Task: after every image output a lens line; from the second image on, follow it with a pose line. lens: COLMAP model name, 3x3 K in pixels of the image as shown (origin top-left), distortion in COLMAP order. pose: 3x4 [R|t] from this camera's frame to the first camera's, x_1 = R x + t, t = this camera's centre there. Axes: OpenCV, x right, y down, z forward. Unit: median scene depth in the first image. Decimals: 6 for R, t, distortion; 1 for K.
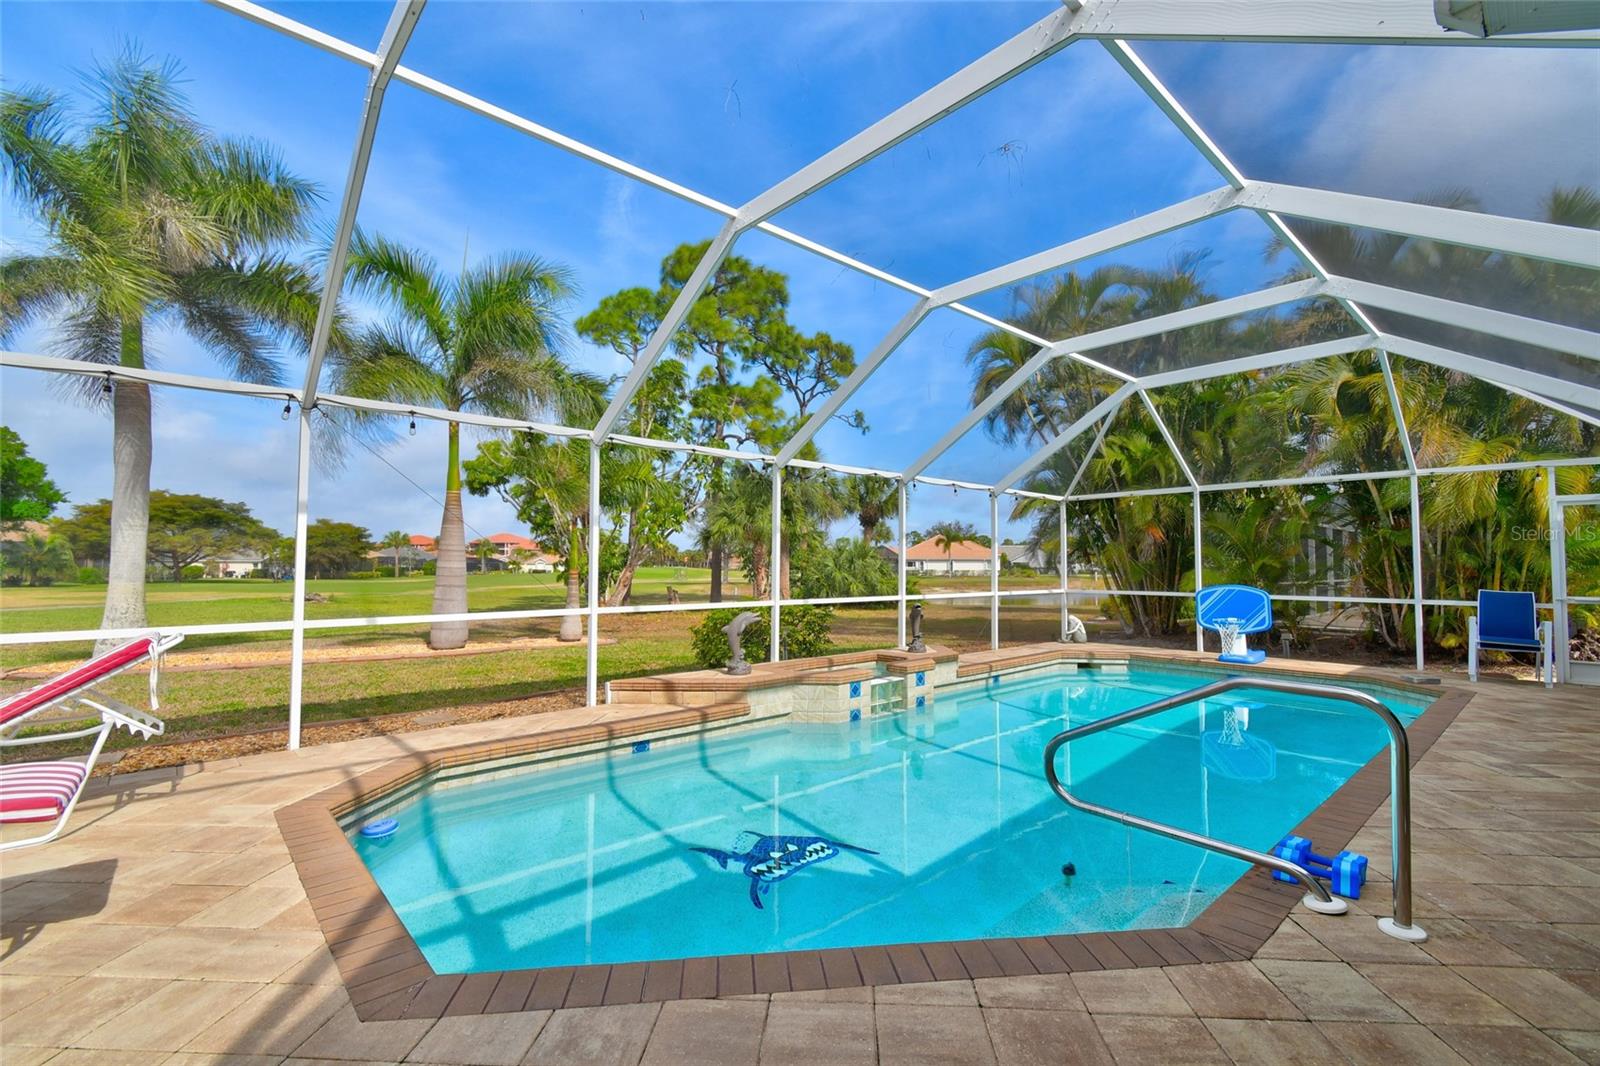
lens RADIAL K [[703.0, 0, 800.5], [0, 703.0, 526.0], [0, 0, 1]] dist [0.004576, -0.002263]
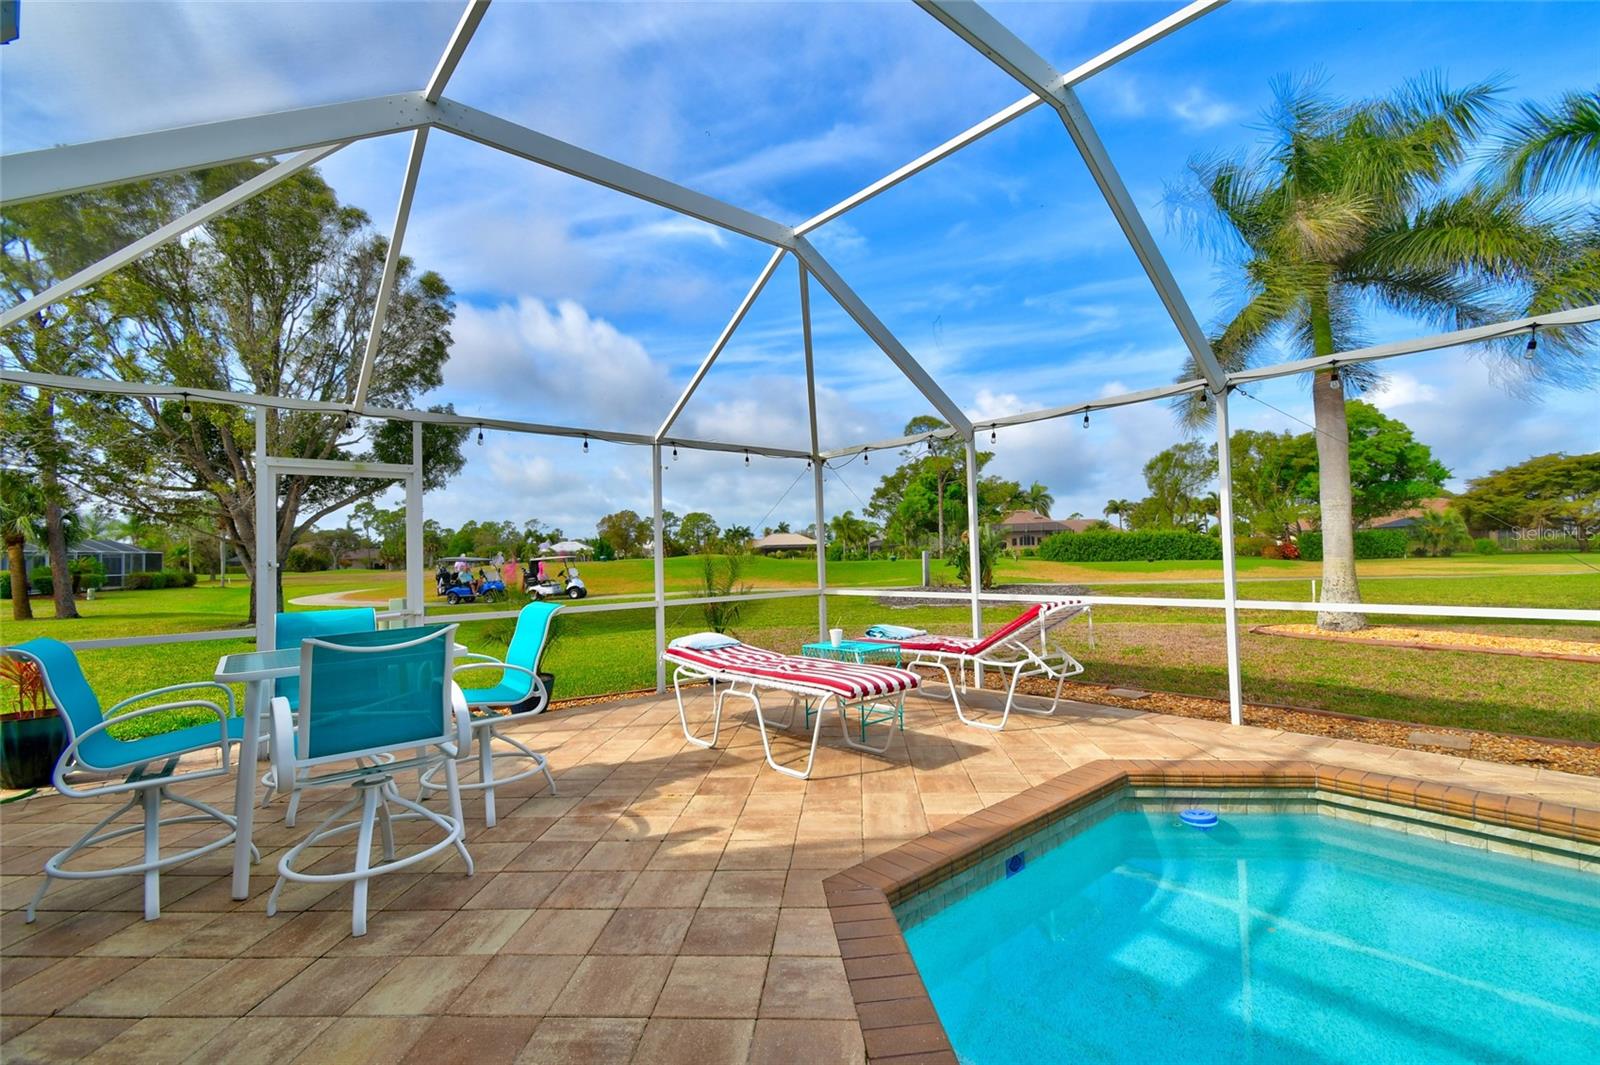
lens RADIAL K [[703.0, 0, 814.3], [0, 703.0, 533.7], [0, 0, 1]] dist [0.004576, -0.002263]
pose [[-0.012273, -0.028267, -0.999525, 0.132747], [0.081743, 0.996226, -0.029178, 0.007561], [0.996578, -0.082062, -0.009916, 0.171085]]
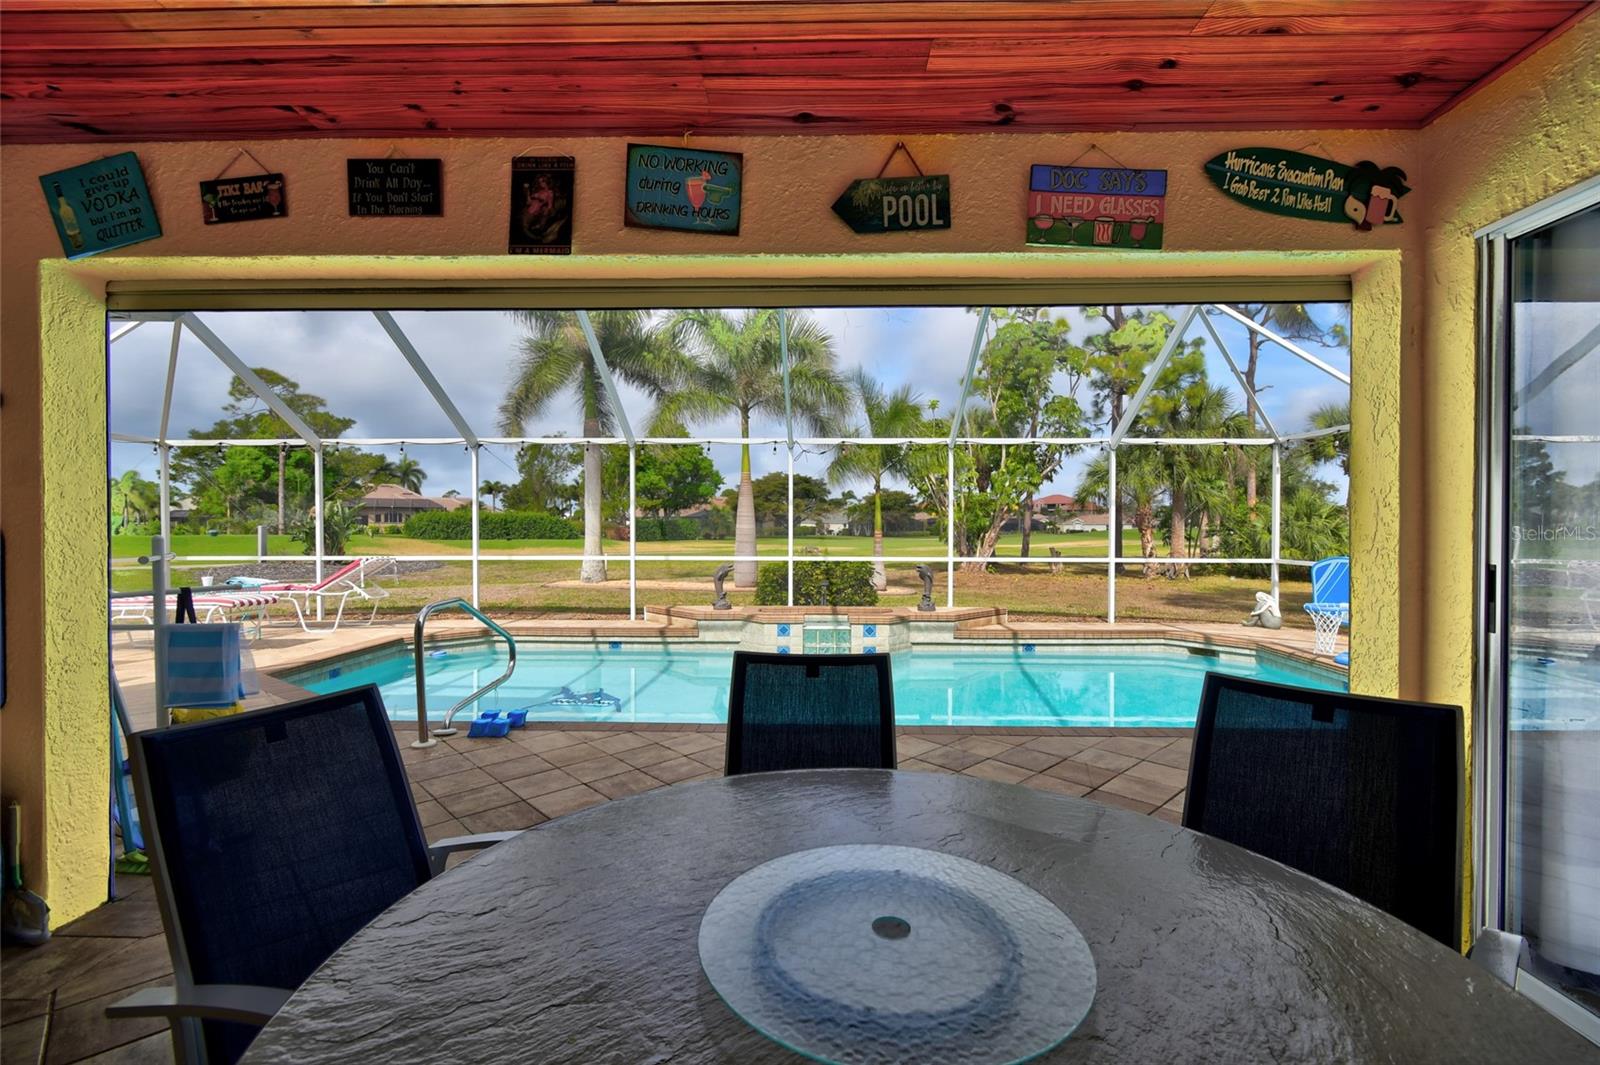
lens RADIAL K [[703.0, 0, 812.5], [0, 703.0, 543.2], [0, 0, 1]] dist [0.004576, -0.002263]
pose [[0.727416, 0.017677, -0.685969, 0.552621], [0.037780, 0.997120, 0.065759, 0.001386], [0.685156, -0.073750, 0.724653, 0.089663]]
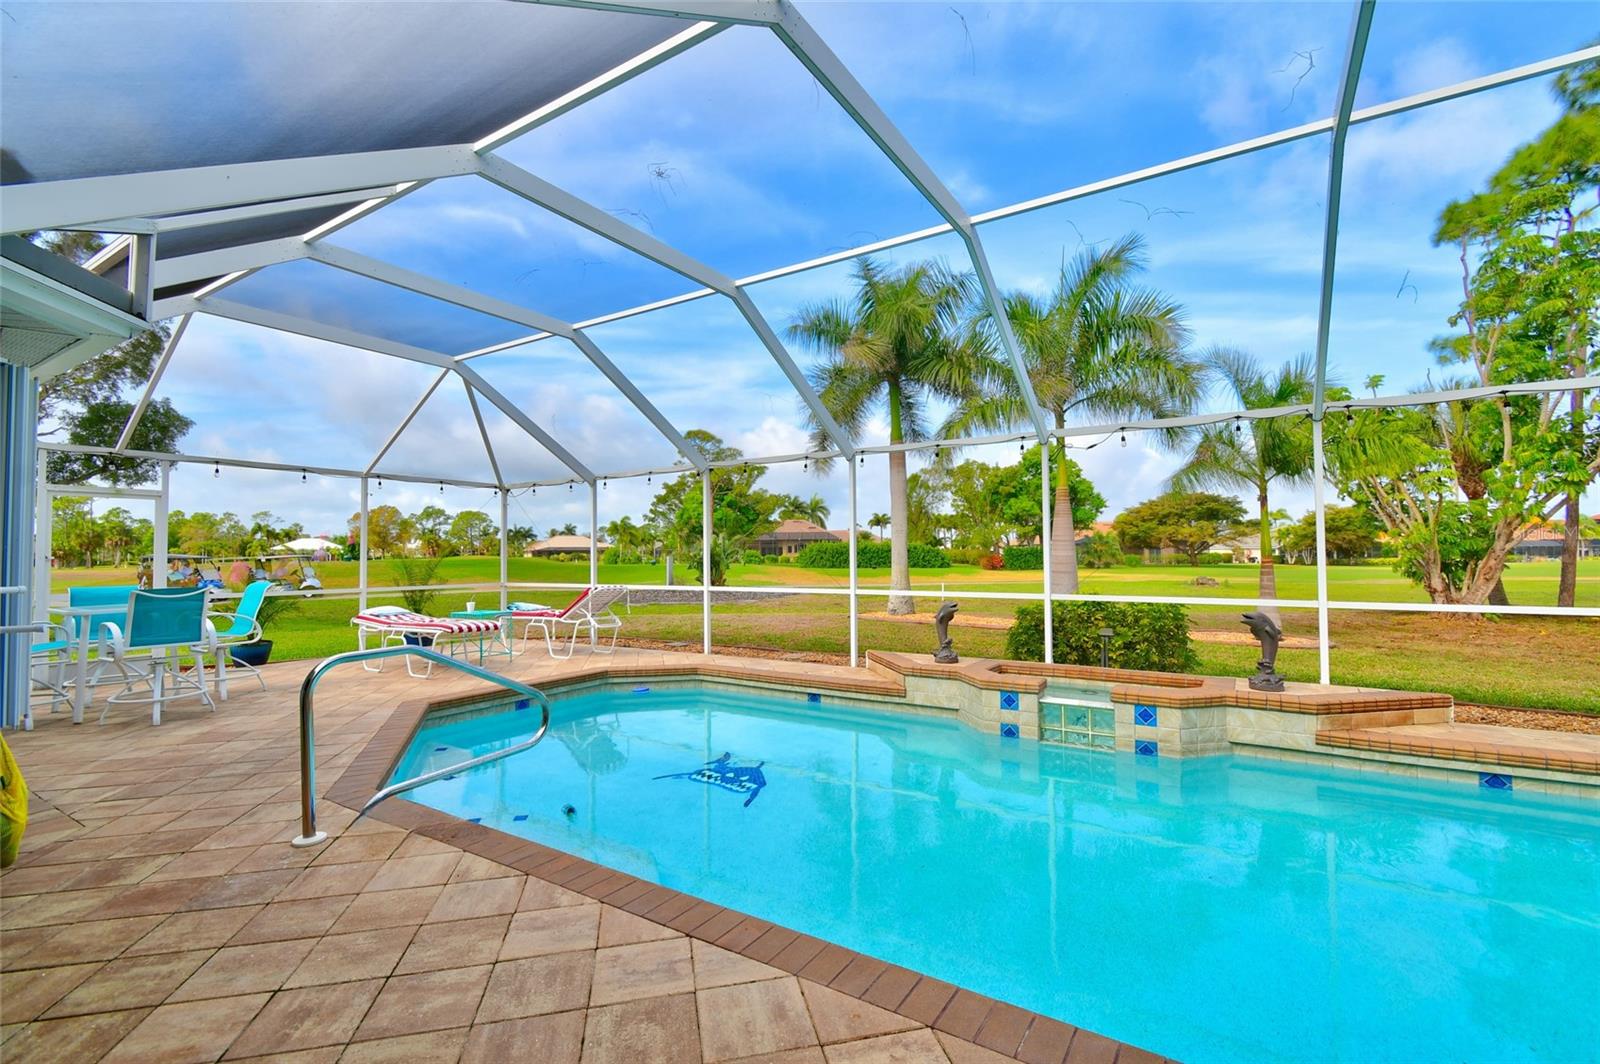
lens RADIAL K [[703.0, 0, 813.8], [0, 703.0, 533.5], [0, 0, 1]] dist [0.004576, -0.002263]
pose [[0.268208, -0.032267, -0.962821, 0.485838], [0.061647, 0.997965, -0.016272, 0.017412], [0.961387, -0.054991, 0.269651, 0.320763]]
